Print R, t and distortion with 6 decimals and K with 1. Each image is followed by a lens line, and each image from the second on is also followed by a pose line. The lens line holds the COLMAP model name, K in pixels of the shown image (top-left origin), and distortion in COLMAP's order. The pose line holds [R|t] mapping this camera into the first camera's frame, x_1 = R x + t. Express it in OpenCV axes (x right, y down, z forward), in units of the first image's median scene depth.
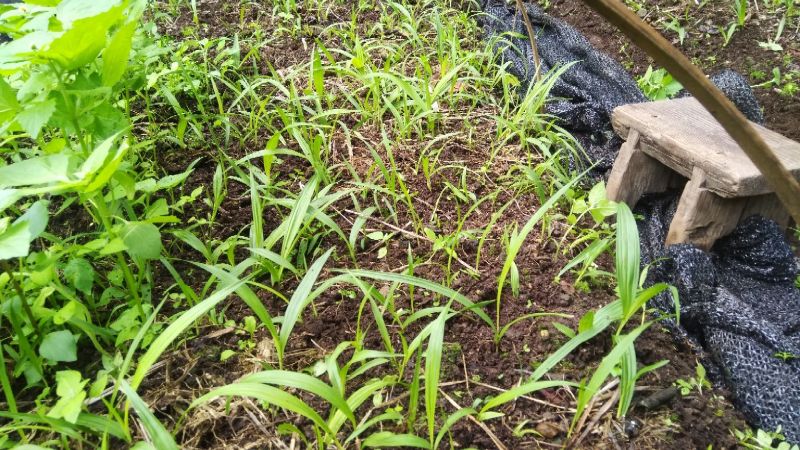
lens RADIAL K [[620.0, 0, 400.0], [0, 620.0, 225.0], [0, 0, 1]] dist [0.076019, -0.115423]
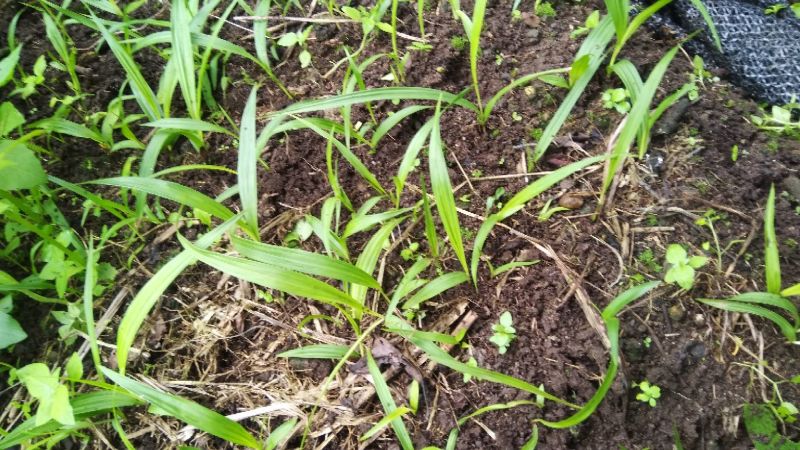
lens RADIAL K [[620.0, 0, 400.0], [0, 620.0, 225.0], [0, 0, 1]] dist [0.076019, -0.115423]
pose [[0.922276, -0.383666, 0.046988, -0.042096], [0.327302, 0.839827, 0.433087, -0.098503], [-0.205622, -0.384047, 0.900126, 0.197094]]
